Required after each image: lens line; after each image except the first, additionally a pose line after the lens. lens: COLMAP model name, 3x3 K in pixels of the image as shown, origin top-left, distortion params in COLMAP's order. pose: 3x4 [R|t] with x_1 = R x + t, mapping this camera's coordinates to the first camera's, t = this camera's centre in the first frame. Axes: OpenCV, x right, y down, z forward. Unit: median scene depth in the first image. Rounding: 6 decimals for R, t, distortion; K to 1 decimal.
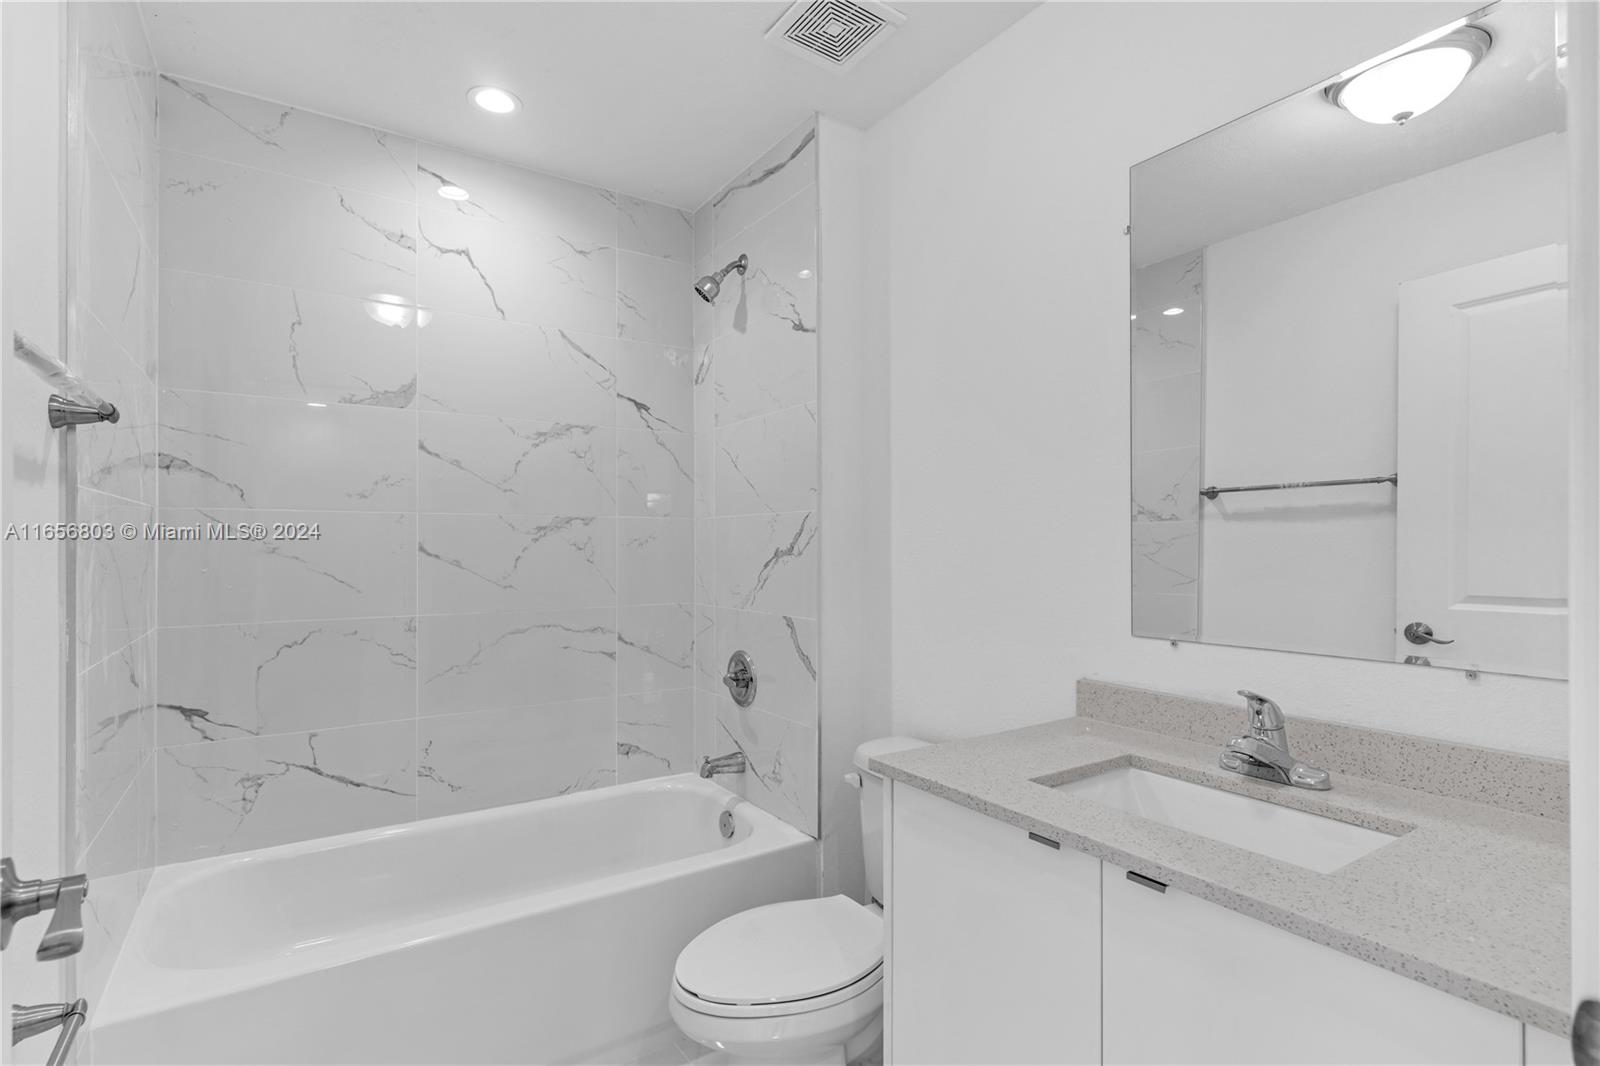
lens RADIAL K [[747.4, 0, 808.8], [0, 747.4, 519.7], [0, 0, 1]] dist [-0.000476, -0.000027]
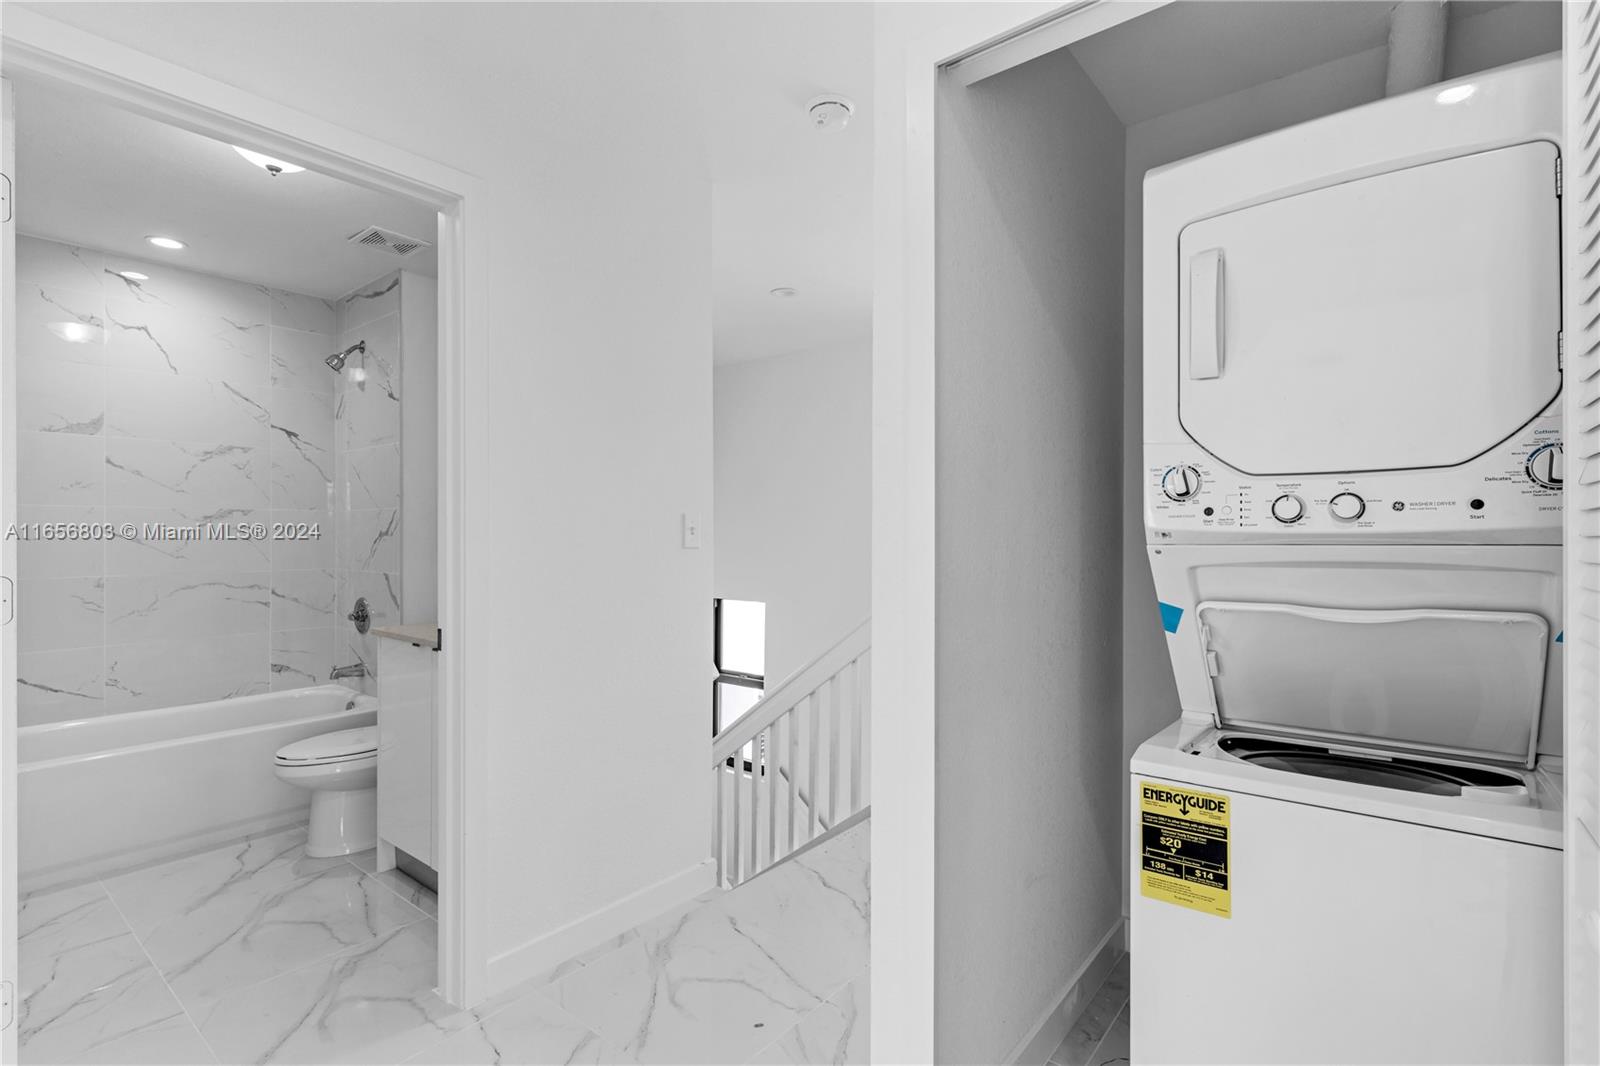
lens RADIAL K [[747.4, 0, 808.8], [0, 747.4, 519.7], [0, 0, 1]] dist [-0.000476, -0.000027]
pose [[0.958963, 0.007844, 0.283424, 0.361018], [-0.012876, 0.999791, 0.015895, -0.022118], [-0.283240, -0.018892, 0.958863, -0.746633]]
